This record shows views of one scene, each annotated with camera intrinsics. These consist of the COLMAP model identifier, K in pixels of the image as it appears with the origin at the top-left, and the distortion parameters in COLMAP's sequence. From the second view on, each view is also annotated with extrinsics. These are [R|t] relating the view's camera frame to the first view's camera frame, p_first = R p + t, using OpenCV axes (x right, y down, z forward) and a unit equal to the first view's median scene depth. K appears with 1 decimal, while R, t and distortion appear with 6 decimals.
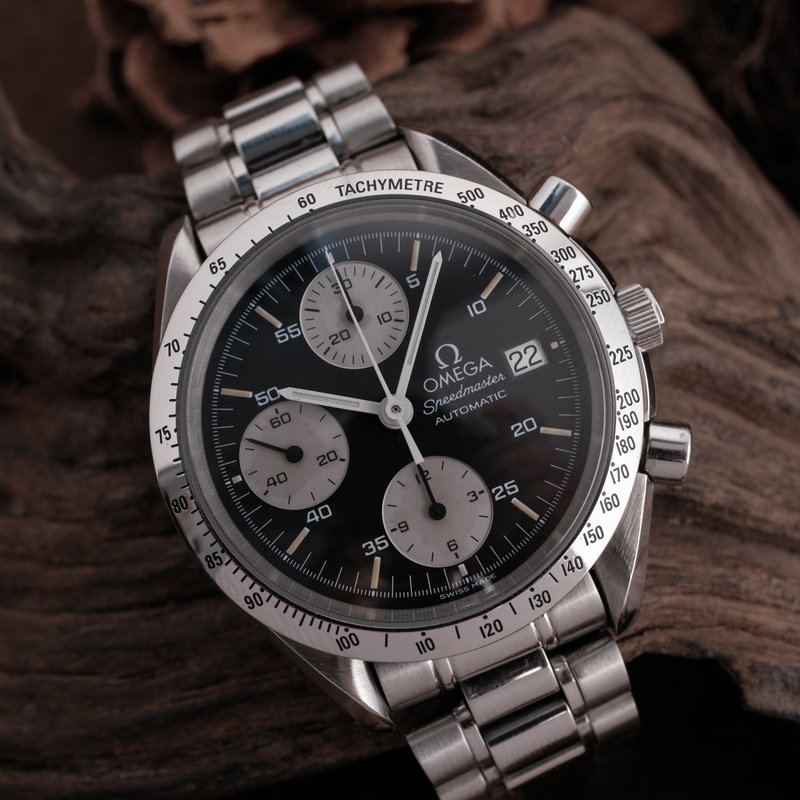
lens RADIAL K [[1664.8, 0, 404.2], [0, 1664.8, 392.8], [0, 0, 1]] dist [0.032875, 0.000000]
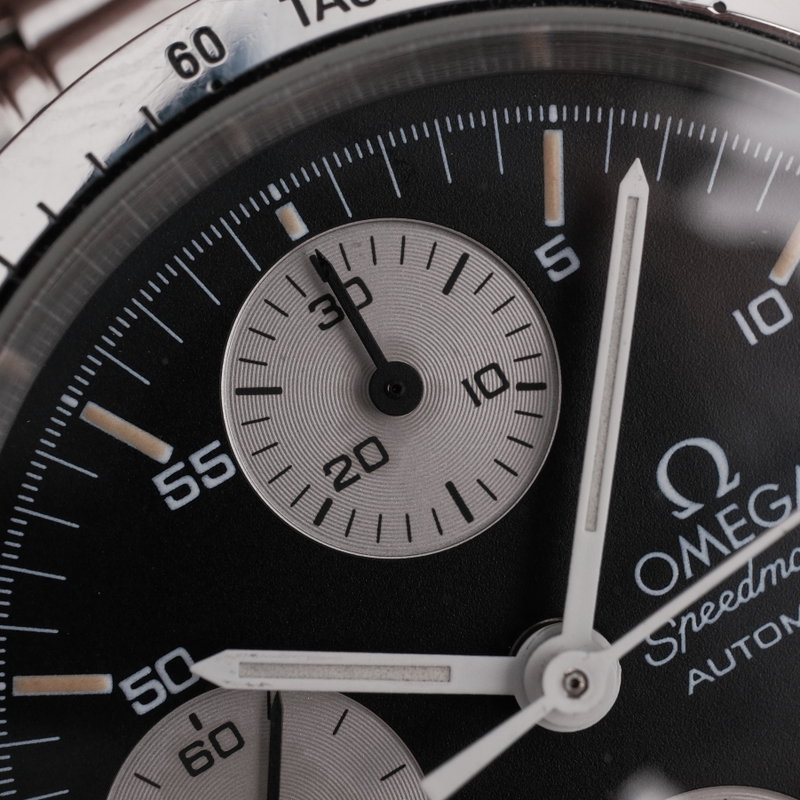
lens RADIAL K [[2224.9, 0, 402.4], [0, 2224.9, 402.3], [0, 0, 1]] dist [0.030764, 0.000000]
pose [[0.988014, -0.137498, 0.070157, -0.059189], [0.129106, 0.985207, 0.112688, -0.093375], [-0.084614, -0.102279, 0.991151, 0.581745]]
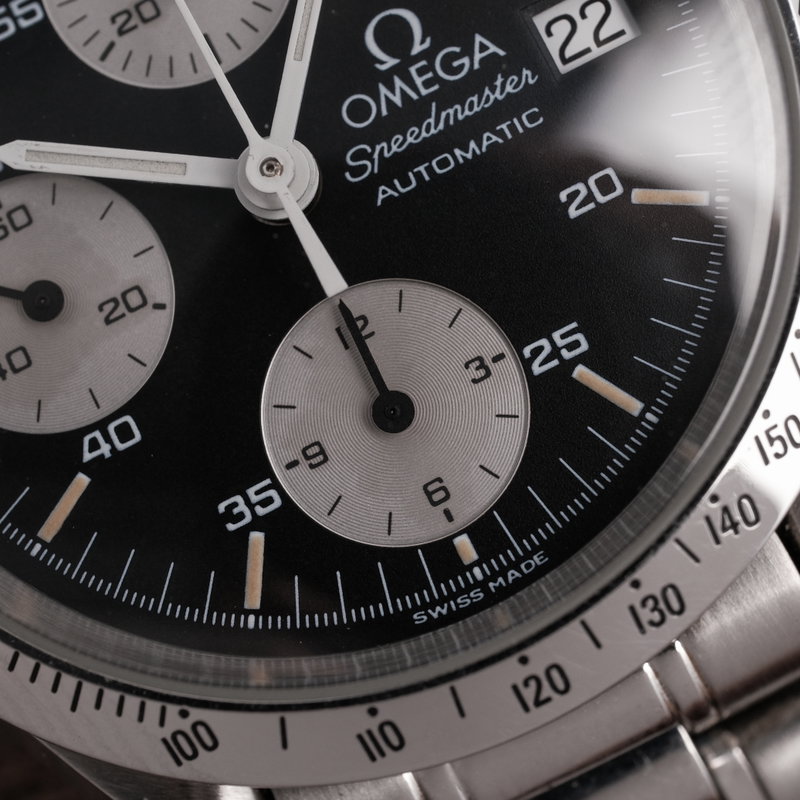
lens RADIAL K [[2224.9, 0, 396.7], [0, 2224.9, 400.3], [0, 0, 1]] dist [0.030764, 0.000000]
pose [[0.994974, -0.073736, -0.067746, 0.057833], [0.073975, 0.997260, 0.001021, 0.067704], [0.067485, -0.006028, 0.997702, 0.451388]]
